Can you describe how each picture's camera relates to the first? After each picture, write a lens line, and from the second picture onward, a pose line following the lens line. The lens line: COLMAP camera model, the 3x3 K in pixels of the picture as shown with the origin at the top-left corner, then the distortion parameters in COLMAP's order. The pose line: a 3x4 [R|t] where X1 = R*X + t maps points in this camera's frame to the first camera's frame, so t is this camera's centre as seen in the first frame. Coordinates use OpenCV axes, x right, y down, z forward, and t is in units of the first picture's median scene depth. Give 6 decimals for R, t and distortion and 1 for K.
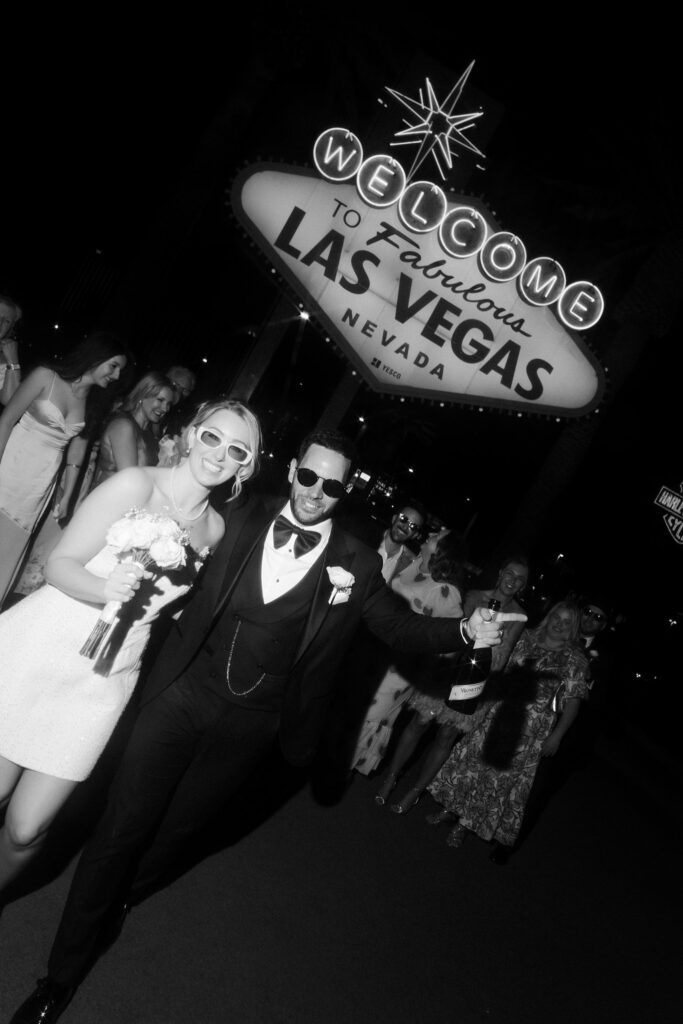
lens RADIAL K [[728.8, 0, 348.9], [0, 728.8, 510.4], [0, 0, 1]] dist [0.004483, -0.048928]
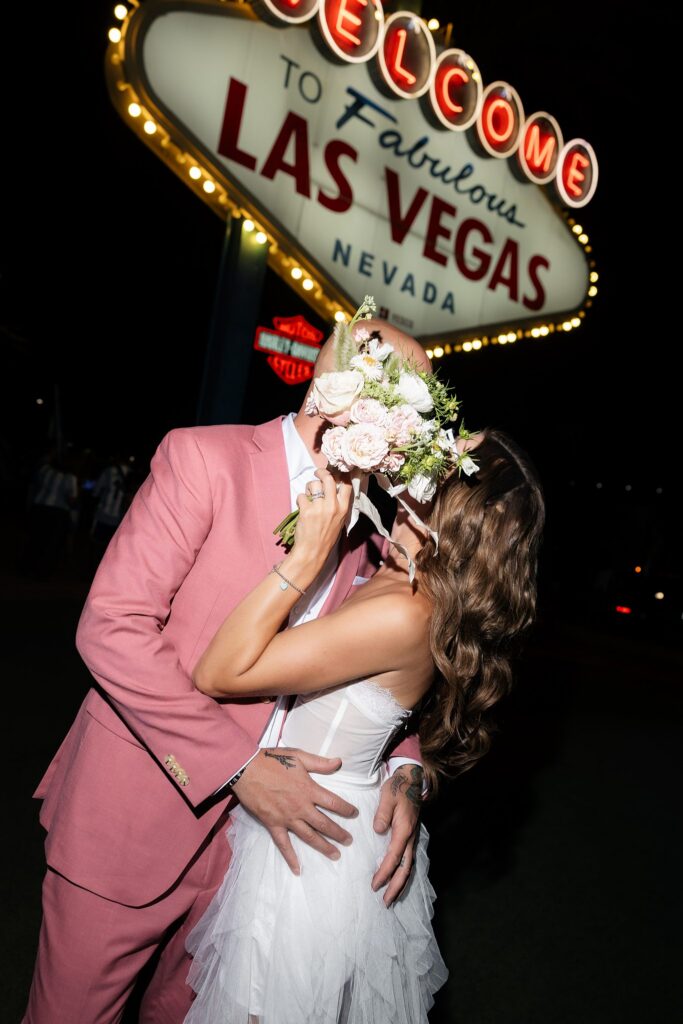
lens RADIAL K [[818.1, 0, 337.7], [0, 818.1, 517.7], [0, 0, 1]] dist [0.005532, -0.000852]
pose [[0.808941, -0.357306, 0.466847, -0.412995], [0.273234, 0.931635, 0.239583, -0.220827], [-0.520535, -0.066251, 0.851266, 0.380118]]
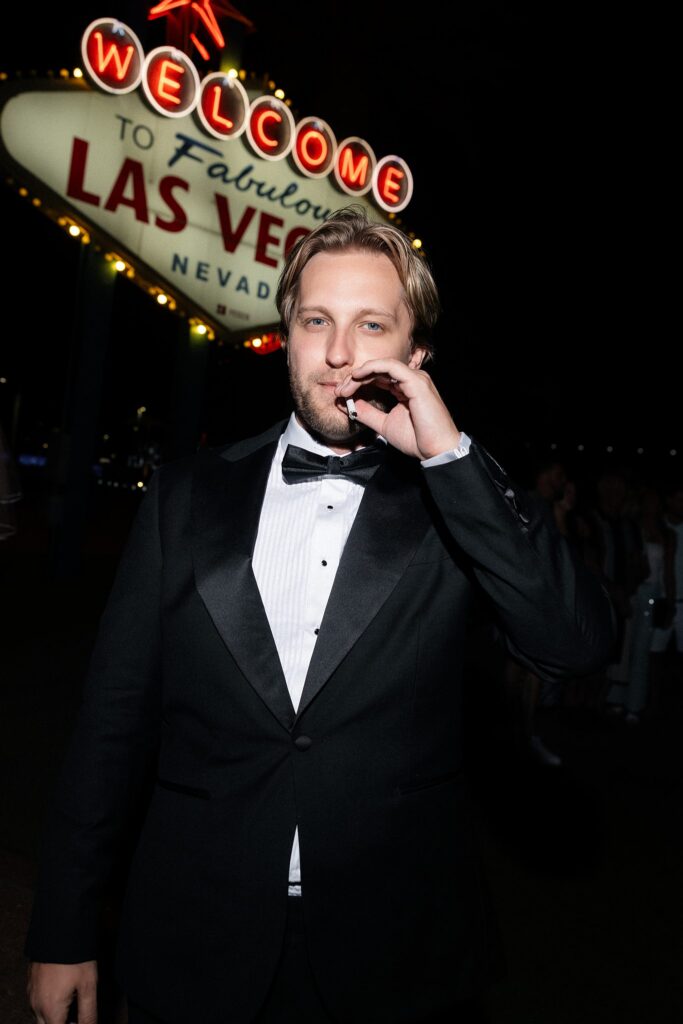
lens RADIAL K [[870.3, 0, 337.3], [0, 870.3, 510.3], [0, 0, 1]] dist [0.002667, 0.003535]
pose [[0.790939, -0.395201, 0.467152, -0.410950], [0.303329, 0.916278, 0.261583, -0.213925], [-0.531419, -0.065195, 0.844597, 0.086681]]
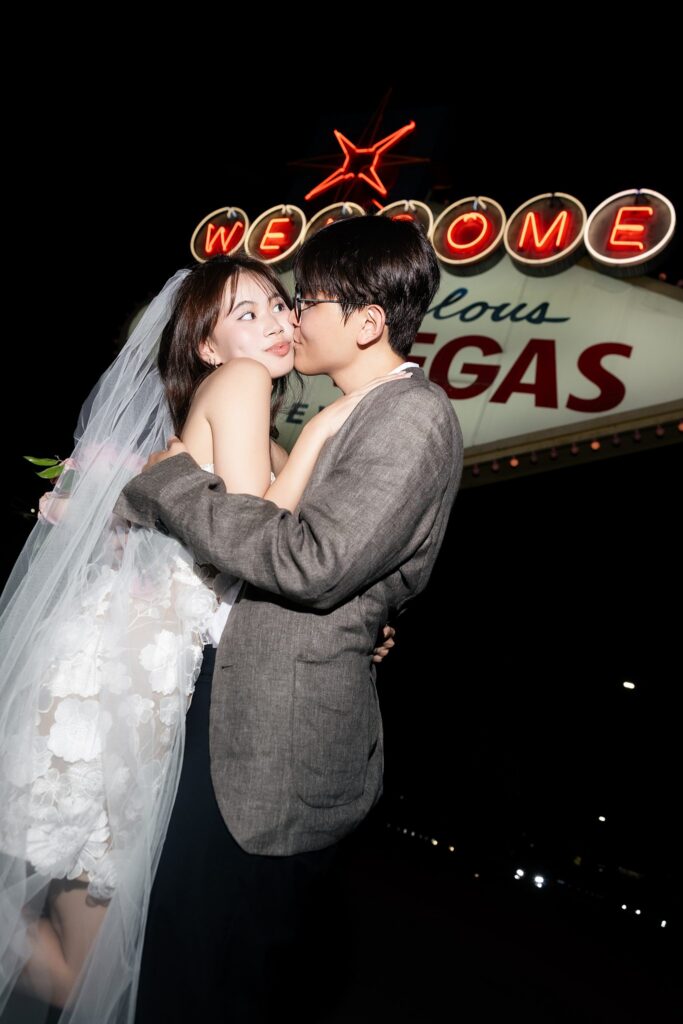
lens RADIAL K [[818.1, 0, 337.7], [0, 818.1, 517.7], [0, 0, 1]] dist [0.005532, -0.000852]
pose [[0.854702, -0.346999, -0.386105, 0.295213], [0.070676, 0.814625, -0.575666, 0.226267], [0.514286, 0.464734, 0.720786, 0.557781]]
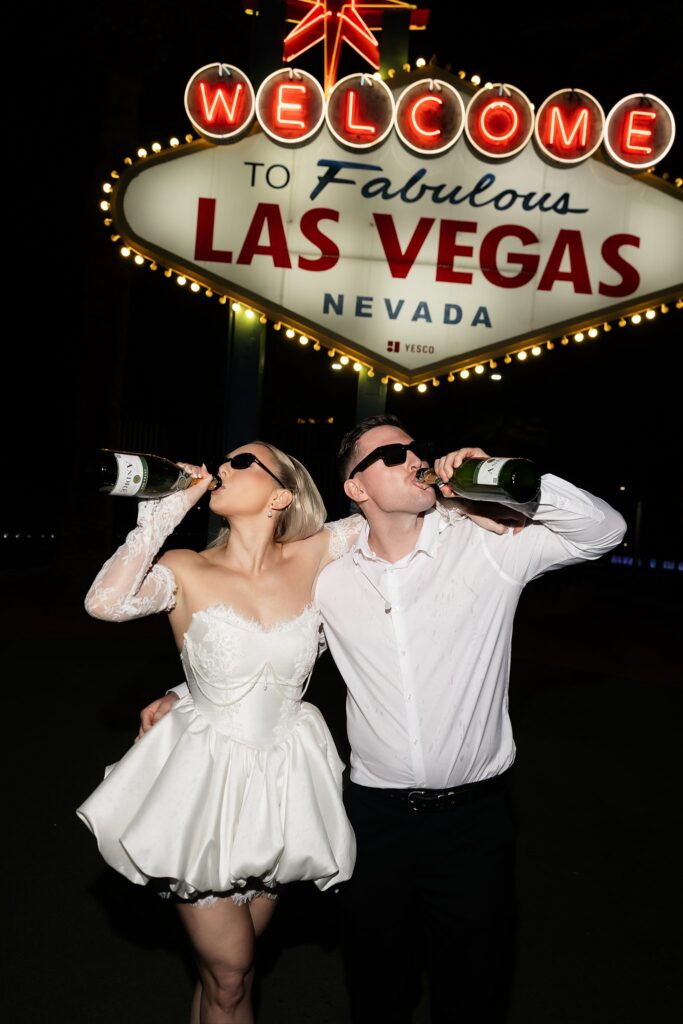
lens RADIAL K [[855.8, 0, 354.7], [0, 855.8, 557.6], [0, 0, 1]] dist [0.004991, 0.007159]
pose [[0.901888, -0.407800, -0.142465, 0.038525], [0.402002, 0.913059, -0.068685, 0.022262], [0.158089, 0.004675, 0.987414, 0.191685]]
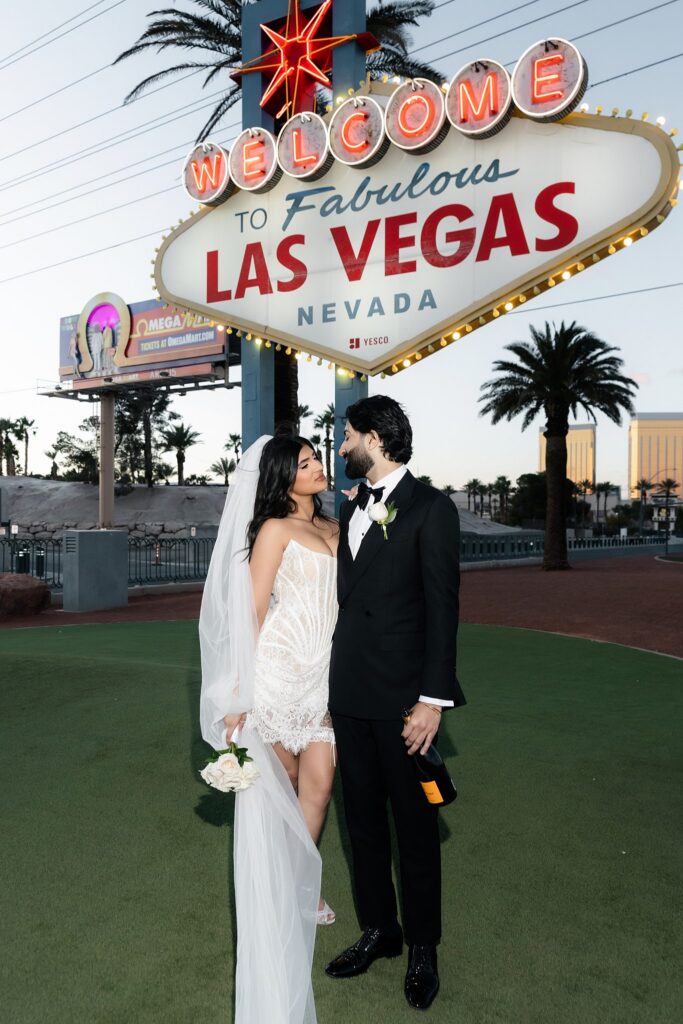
lens RADIAL K [[834.2, 0, 313.7], [0, 834.2, 540.2], [0, 0, 1]] dist [0.005404, -0.000336]
pose [[0.673380, -0.461163, -0.577830, 0.419481], [0.342583, 0.887258, -0.308884, 0.235228], [0.655131, 0.010041, 0.755449, 0.319992]]
